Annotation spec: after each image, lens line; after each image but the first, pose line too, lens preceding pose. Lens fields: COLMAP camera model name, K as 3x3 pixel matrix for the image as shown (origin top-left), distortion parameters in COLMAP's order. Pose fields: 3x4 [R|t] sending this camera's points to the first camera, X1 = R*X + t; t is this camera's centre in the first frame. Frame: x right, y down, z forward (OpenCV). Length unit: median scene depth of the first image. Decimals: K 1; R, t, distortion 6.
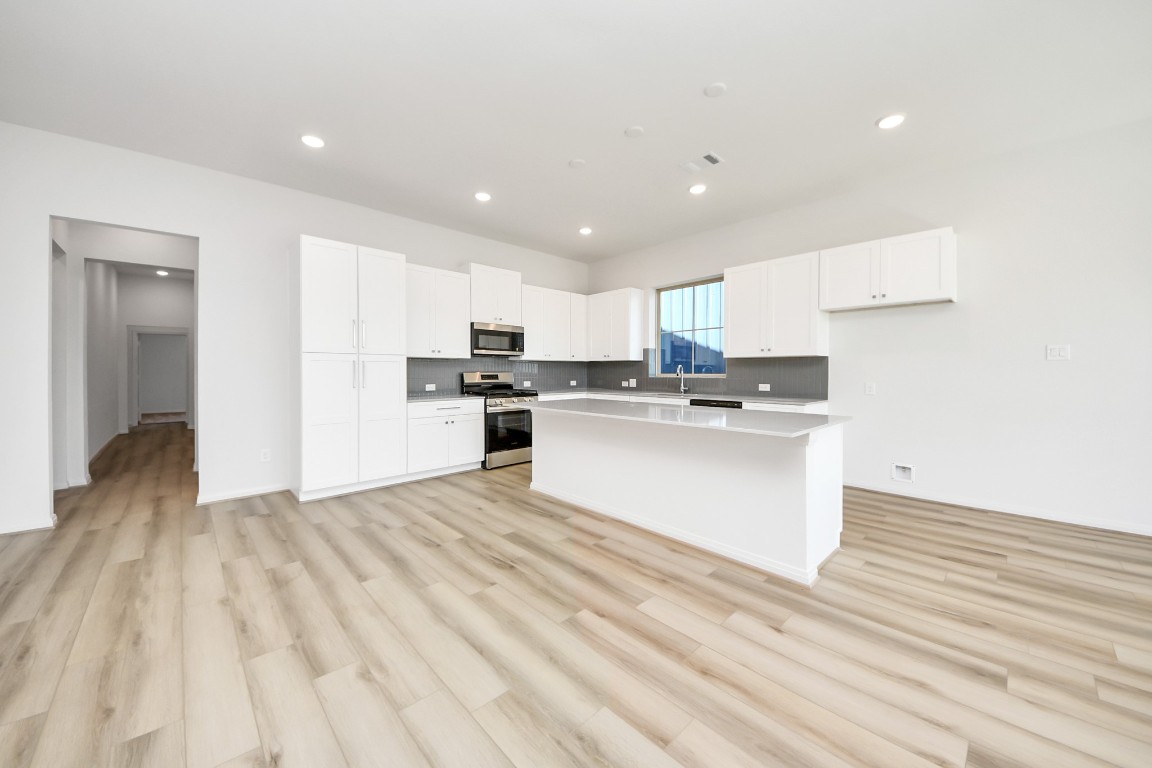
lens RADIAL K [[414.9, 0, 571.9], [0, 414.9, 369.8], [0, 0, 1]] dist [0.002073, -0.008014]
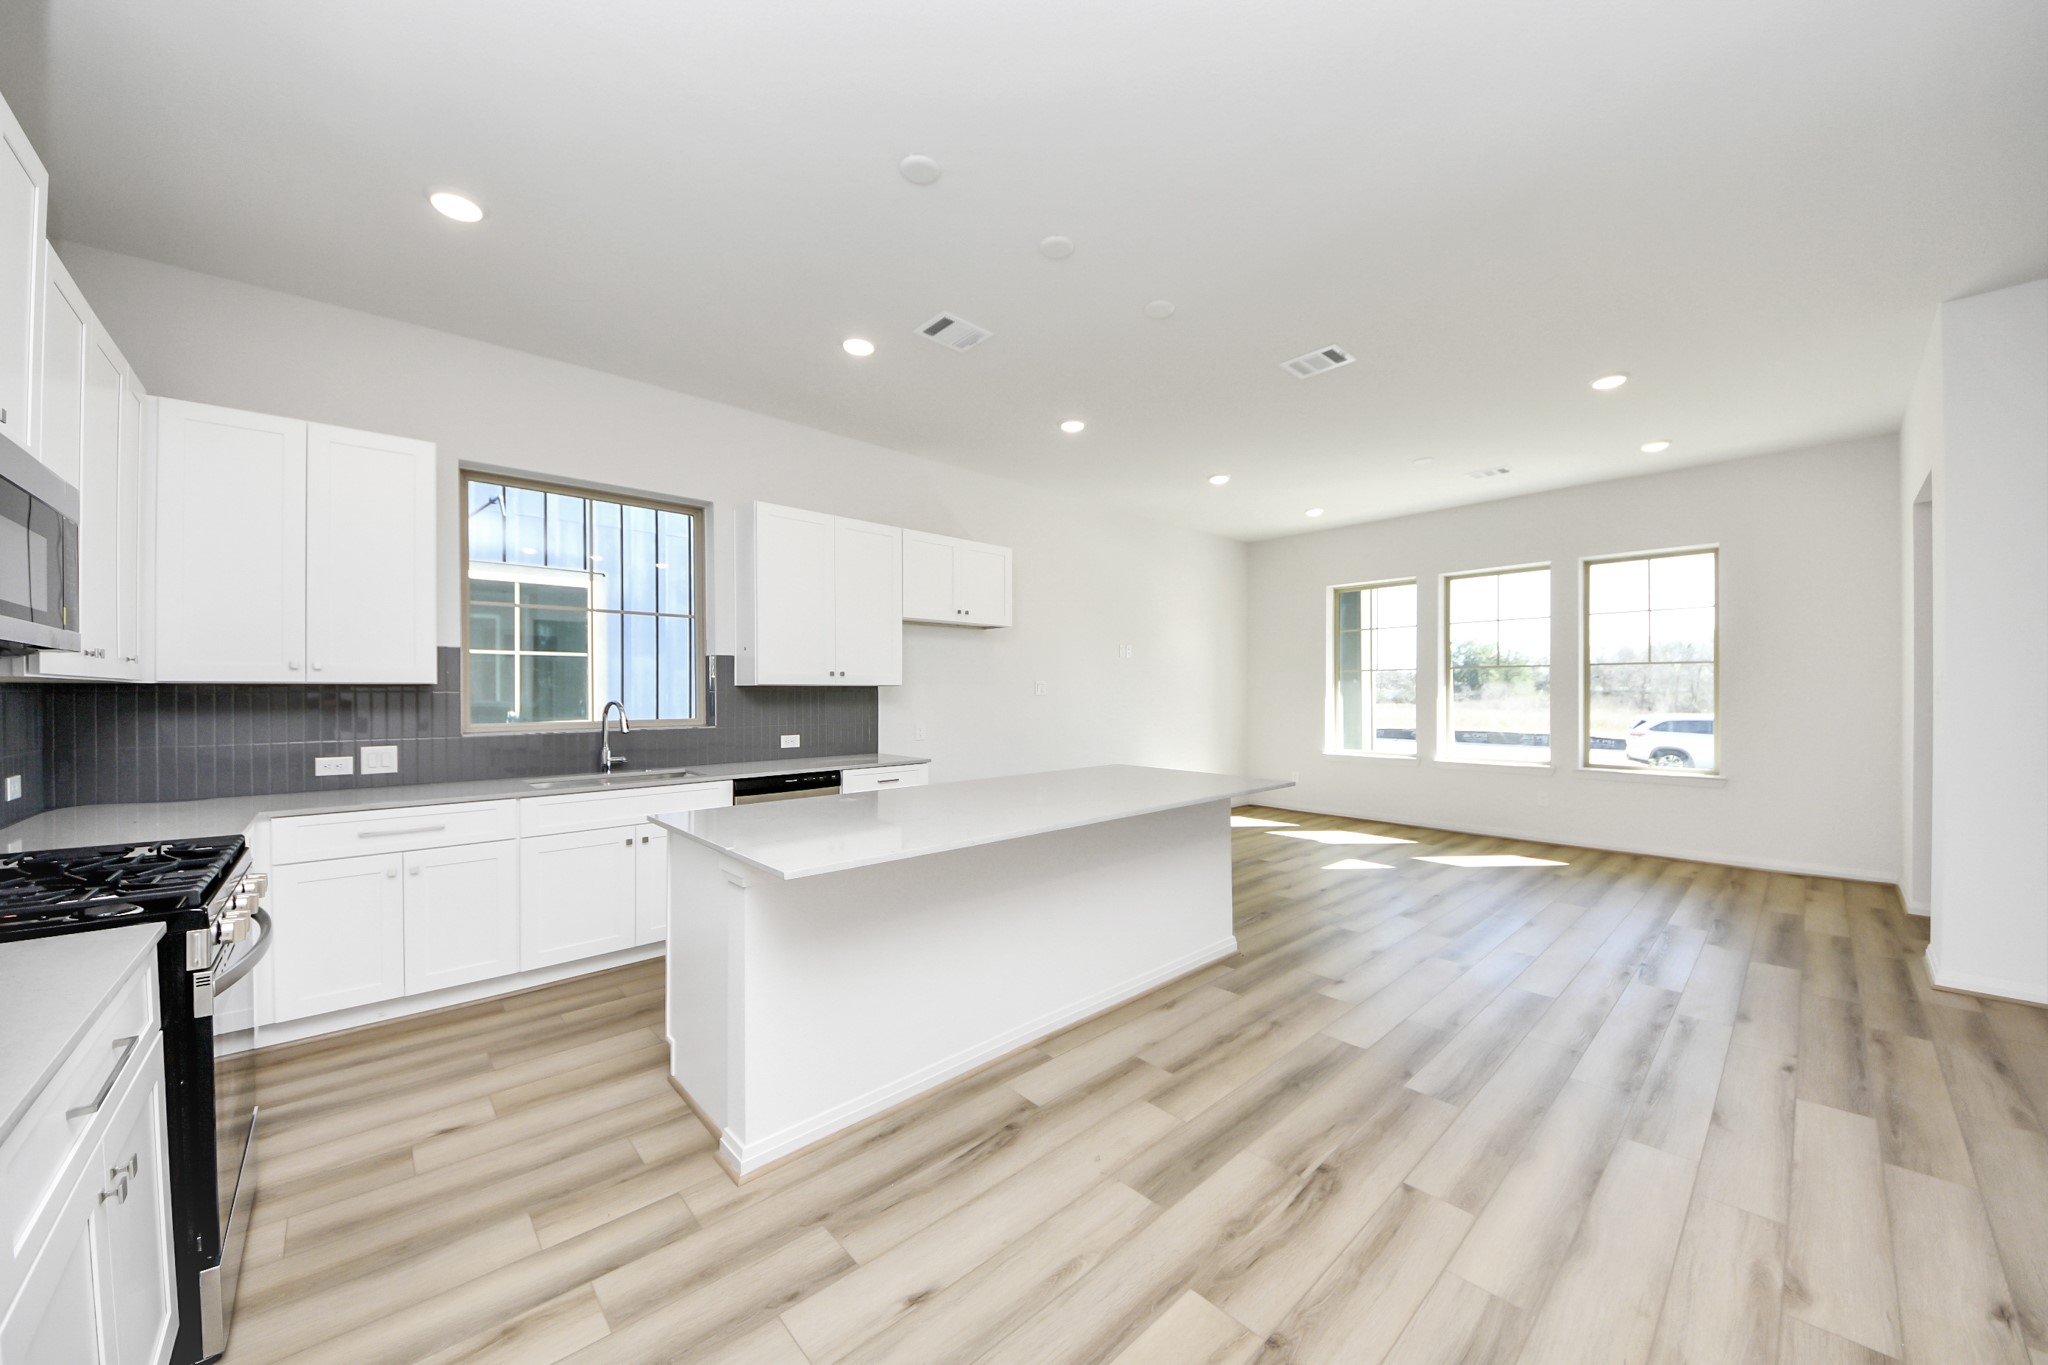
lens RADIAL K [[737.6, 0, 1035.2], [0, 737.6, 692.1], [0, 0, 1]] dist [0.002073, -0.008014]
pose [[-0.005269, -0.005232, 0.999972, -0.773980], [-0.006683, 0.999964, 0.005197, -0.044542], [-0.999964, -0.006655, -0.005304, 1.073961]]
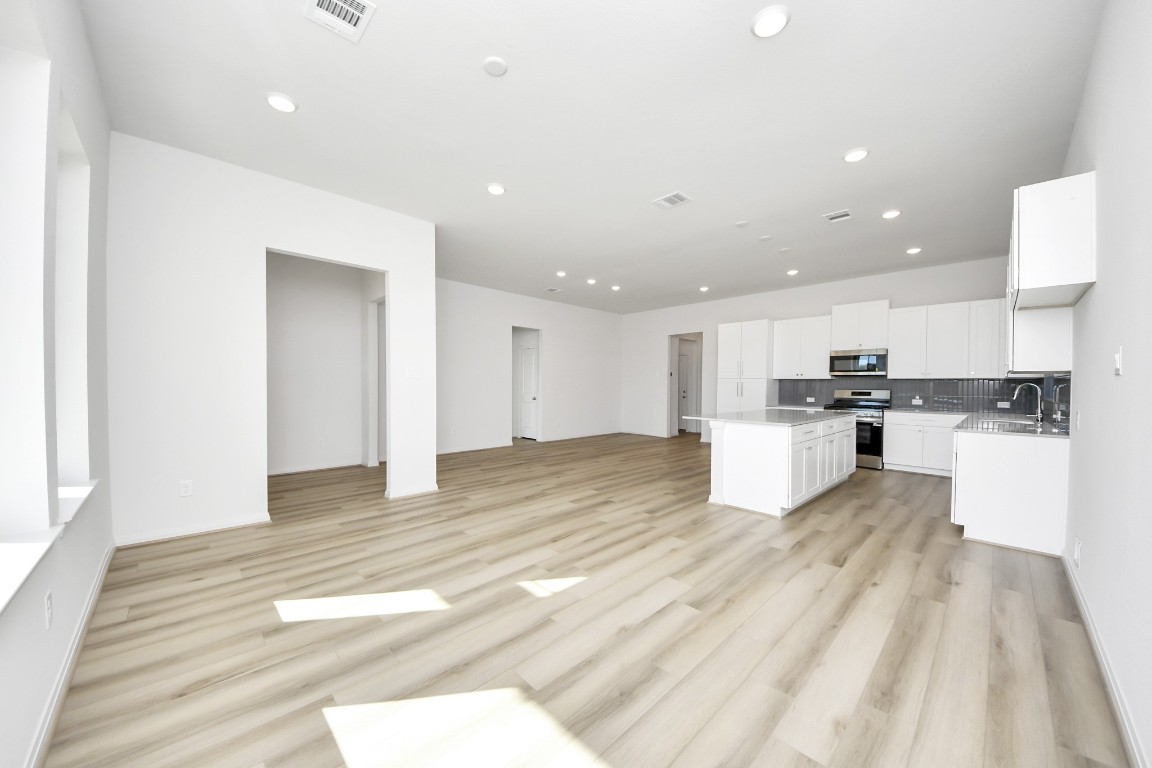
lens RADIAL K [[414.9, 0, 570.0], [0, 414.9, 385.8], [0, 0, 1]] dist [0.002073, -0.008014]
pose [[0.004054, 0.007293, -0.999965, 1.843641], [0.001890, 0.999972, 0.007300, -0.027966], [0.999990, -0.001919, 0.004040, 0.254345]]
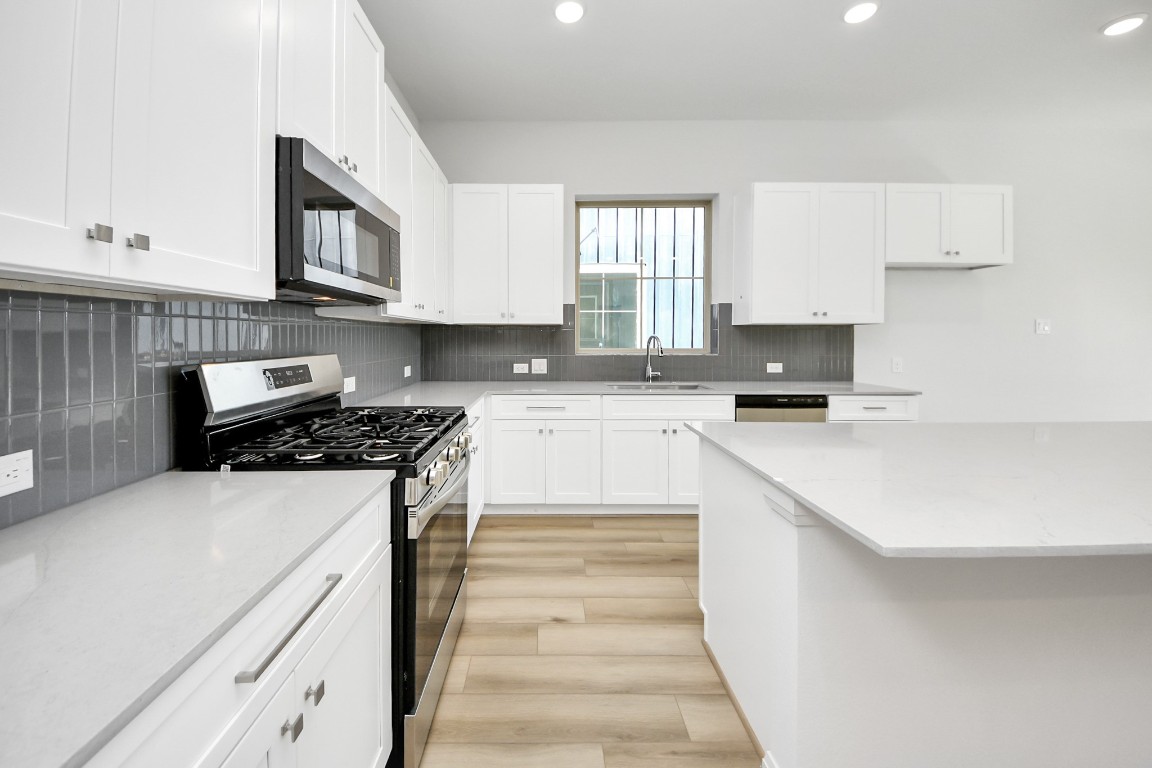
lens RADIAL K [[433.5, 0, 545.7], [0, 433.5, 340.7], [0, 0, 1]] dist [0.006331, -0.000399]
pose [[0.675435, -0.009945, 0.737353, -0.530162], [-0.003977, 0.999845, 0.017128, -0.022351], [-0.737409, -0.014502, 0.675291, 1.235771]]
